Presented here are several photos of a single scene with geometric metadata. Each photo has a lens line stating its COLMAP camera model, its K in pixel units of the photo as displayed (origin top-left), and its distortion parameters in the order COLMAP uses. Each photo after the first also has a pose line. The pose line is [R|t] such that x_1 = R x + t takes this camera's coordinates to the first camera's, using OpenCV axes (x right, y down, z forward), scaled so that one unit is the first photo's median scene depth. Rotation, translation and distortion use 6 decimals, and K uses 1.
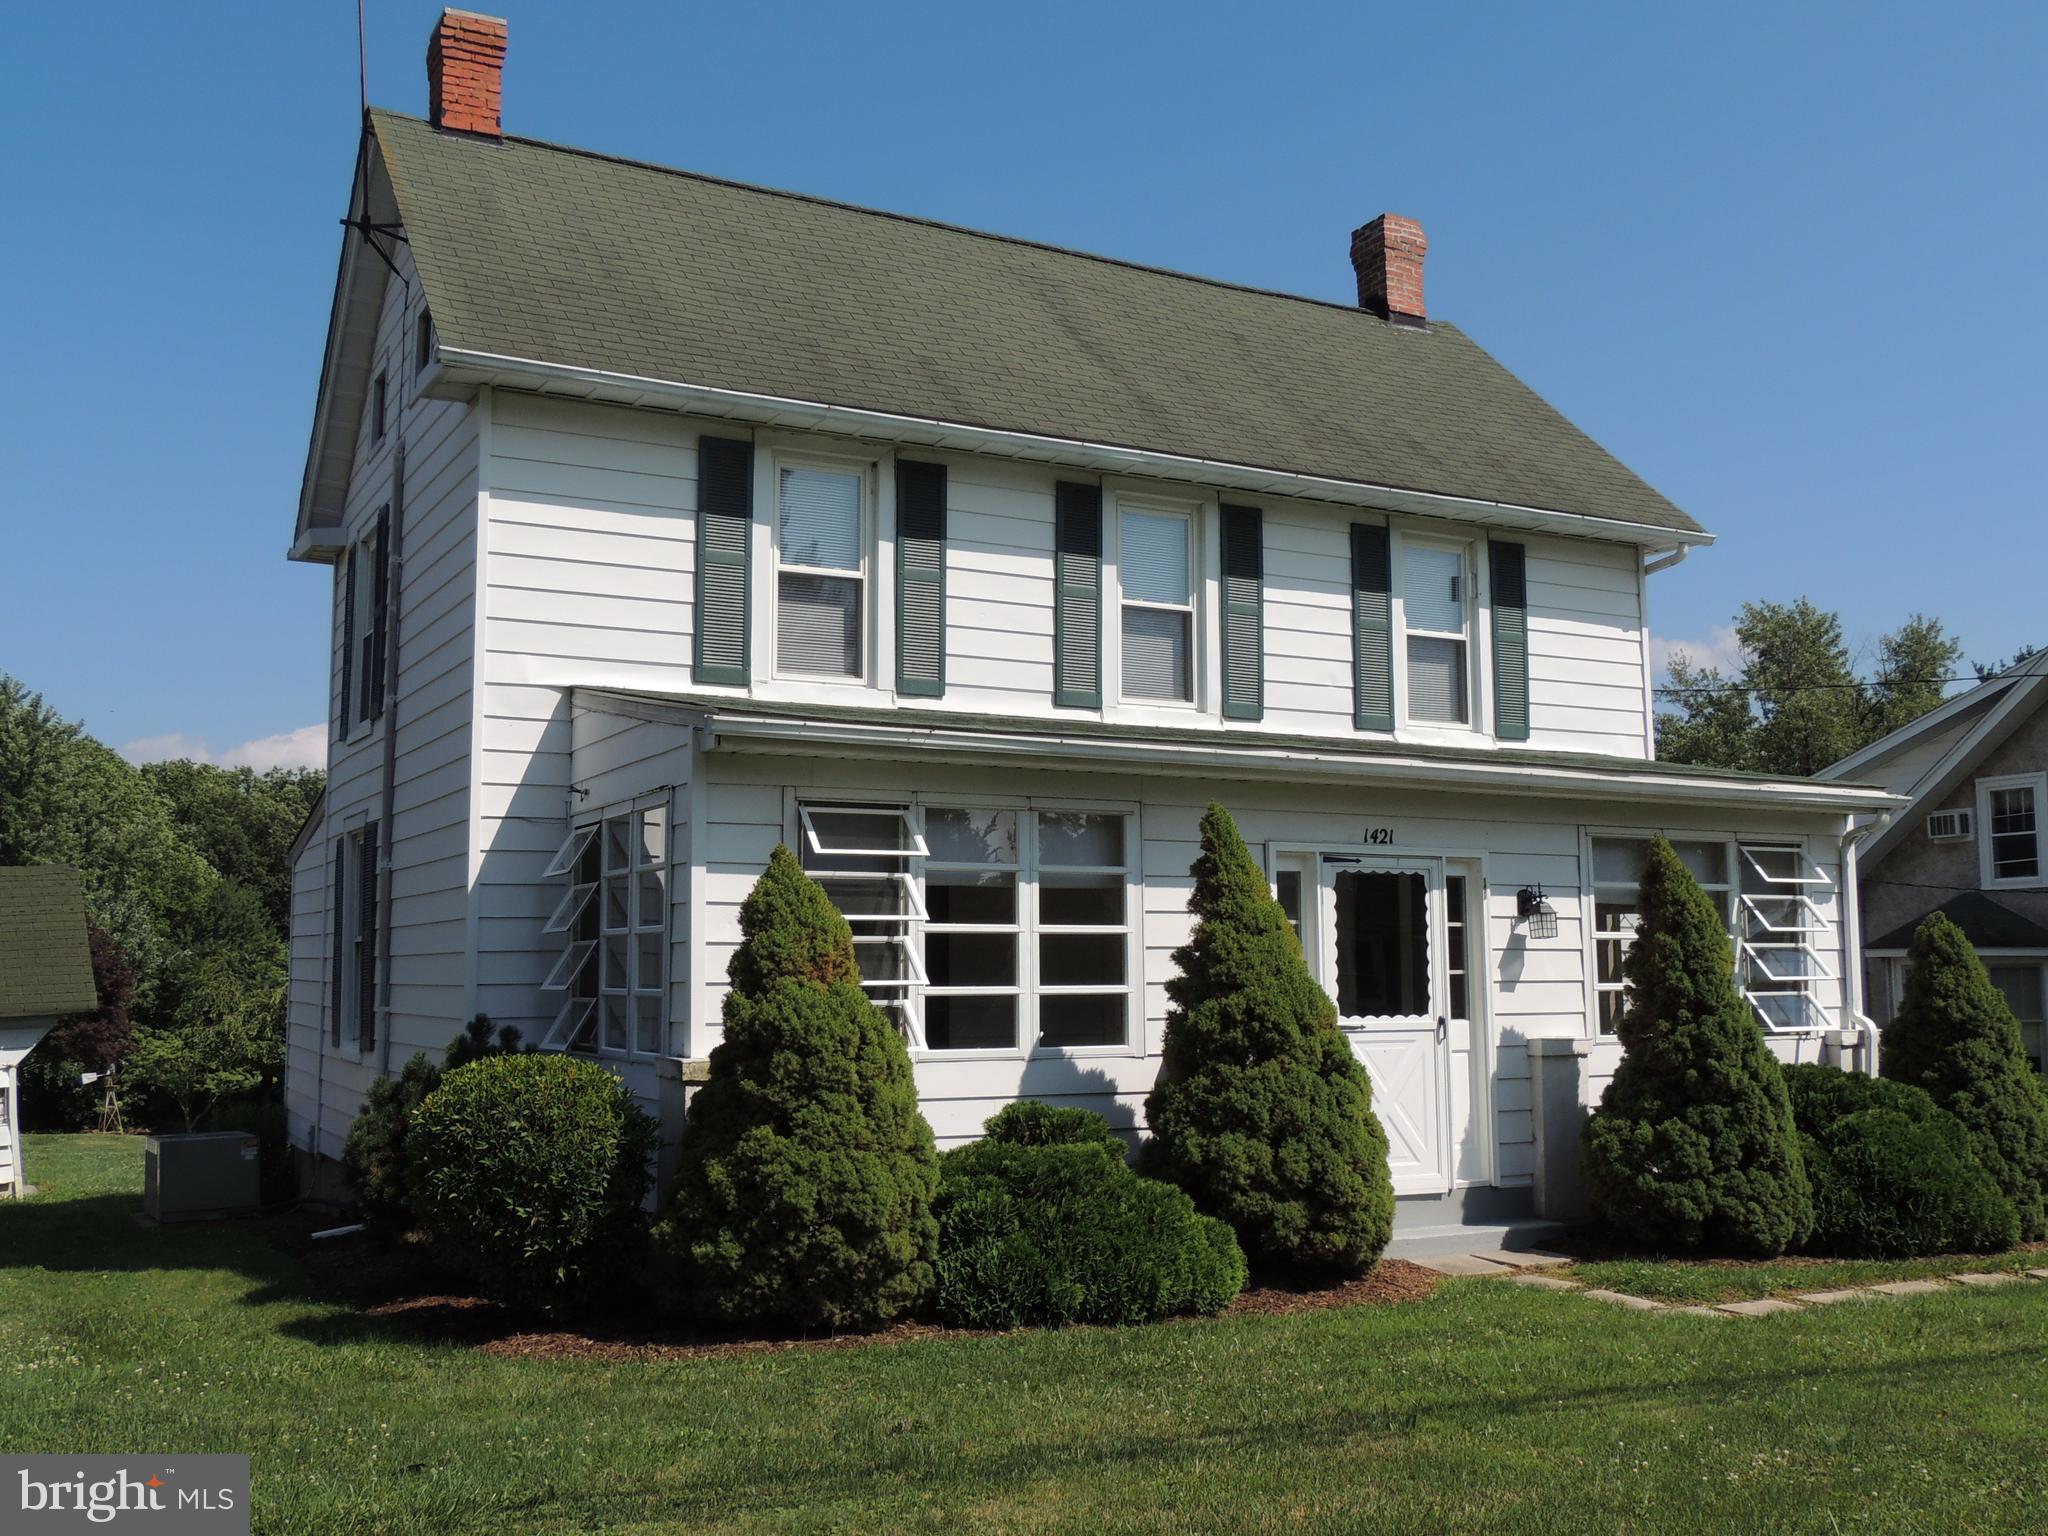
lens RADIAL K [[1957.1, 0, 1018.6], [0, 1957.1, 761.5], [0, 0, 1]] dist [-0.016666, 0.000000]
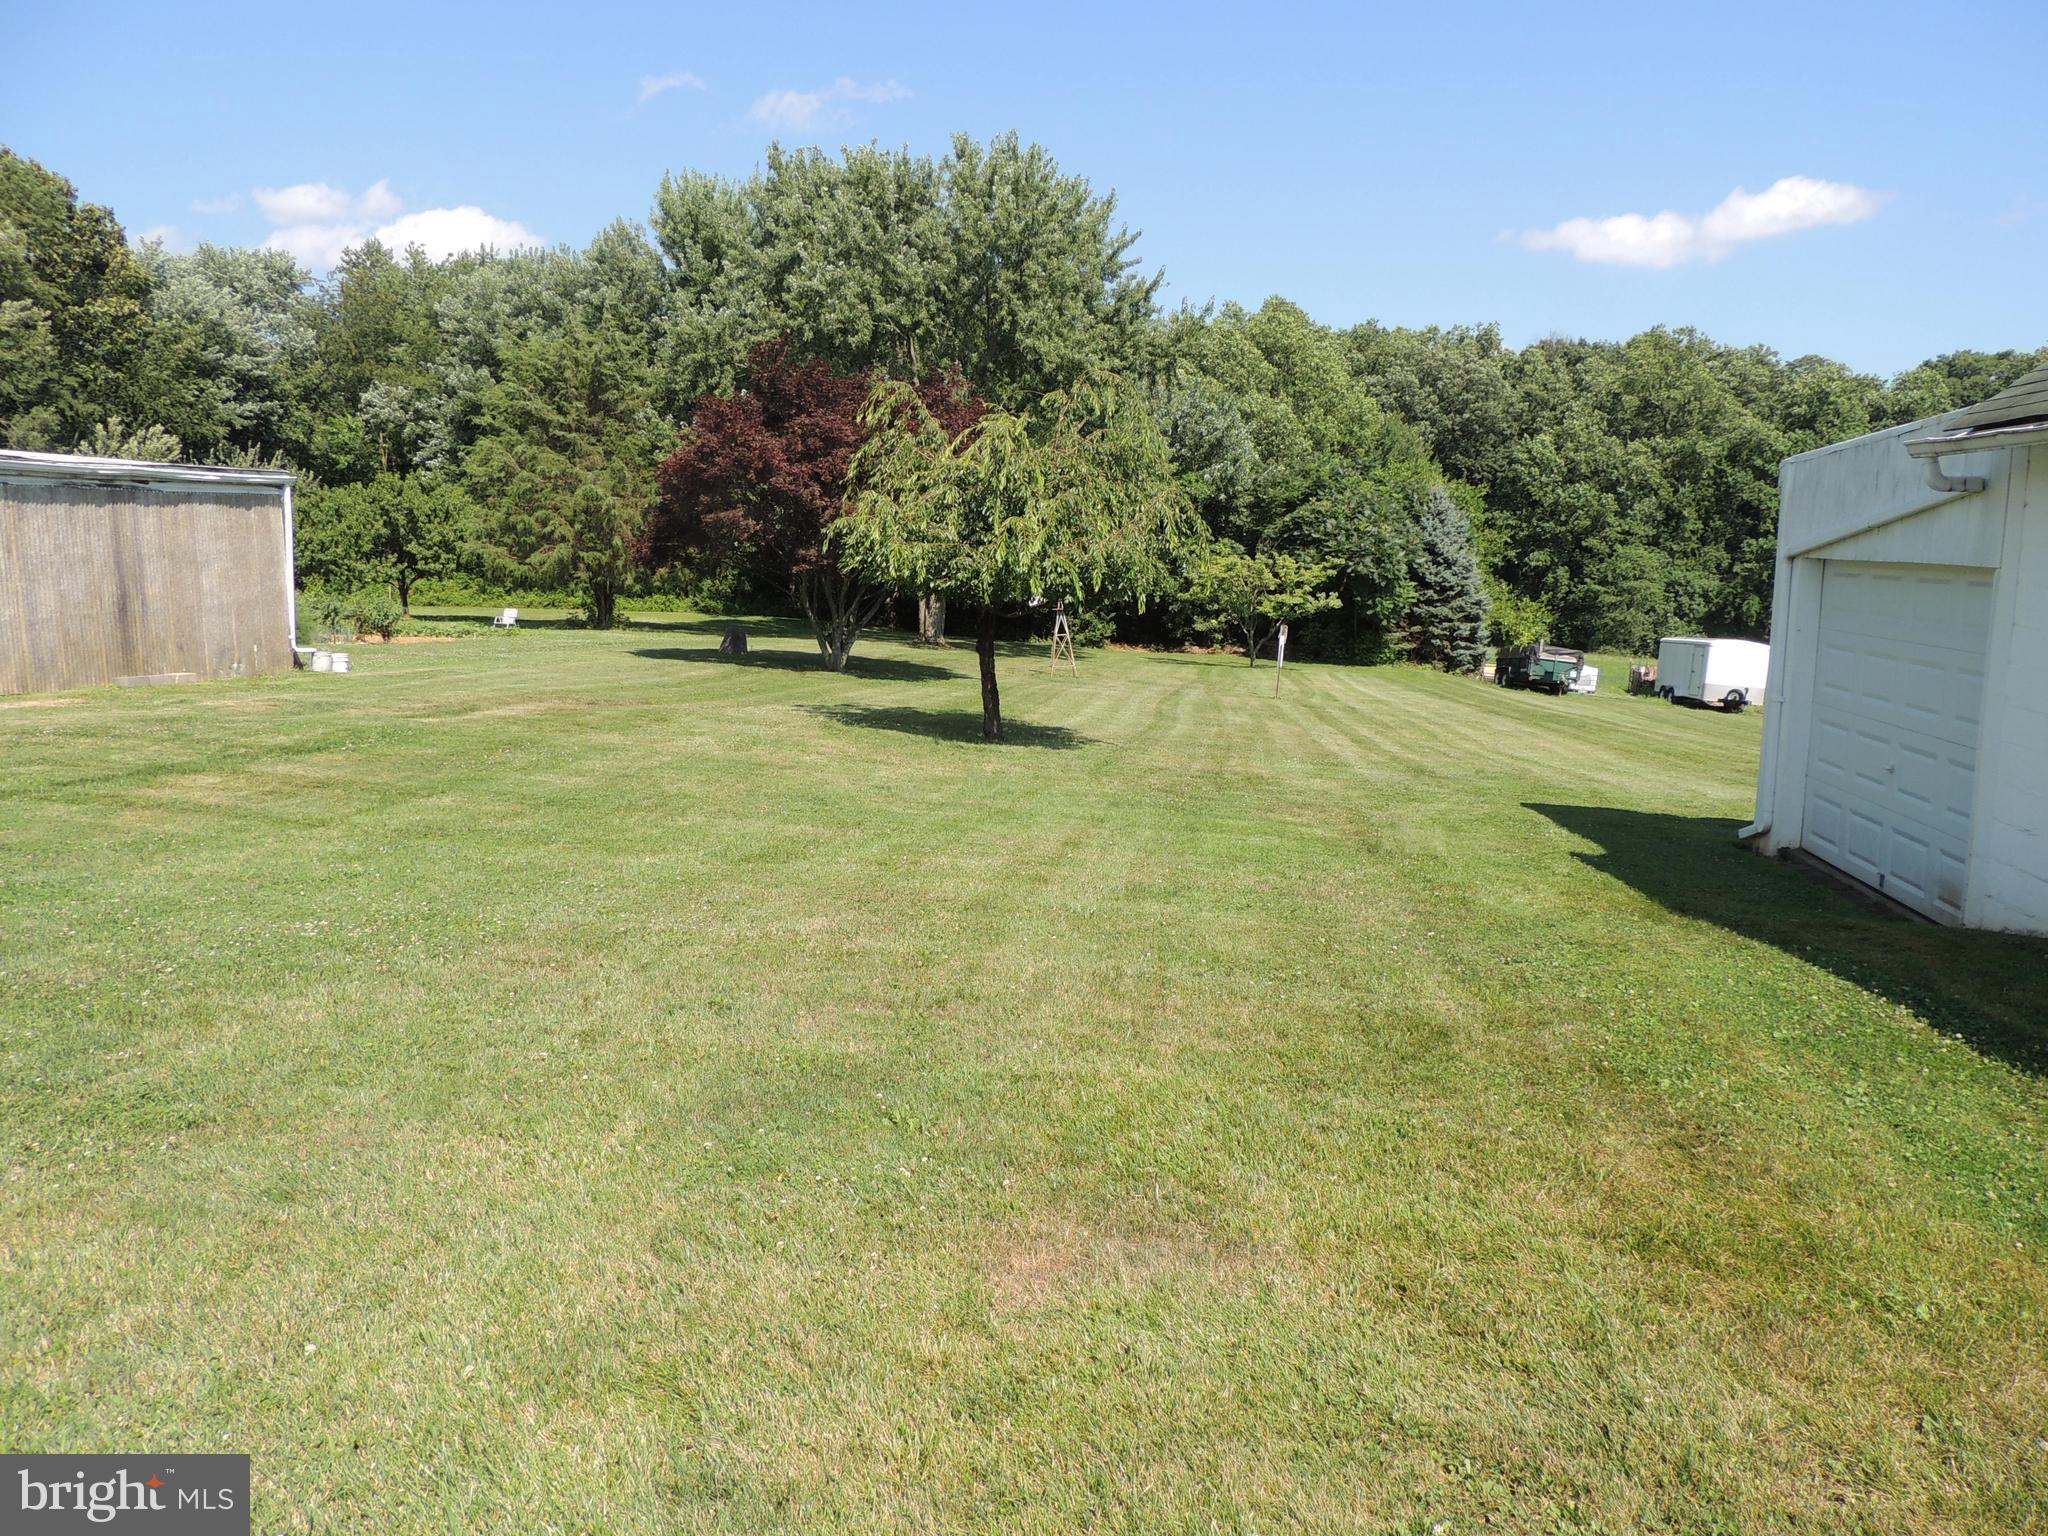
lens RADIAL K [[1447.4, 0, 1013.0], [0, 1447.4, 755.9], [0, 0, 1]] dist [-0.020776, -0.001007]
pose [[0.771831, 0.102092, -0.627578, -0.418120], [0.069134, 0.967698, 0.242447, 0.331011], [0.632058, -0.230515, 0.739842, 2.214338]]
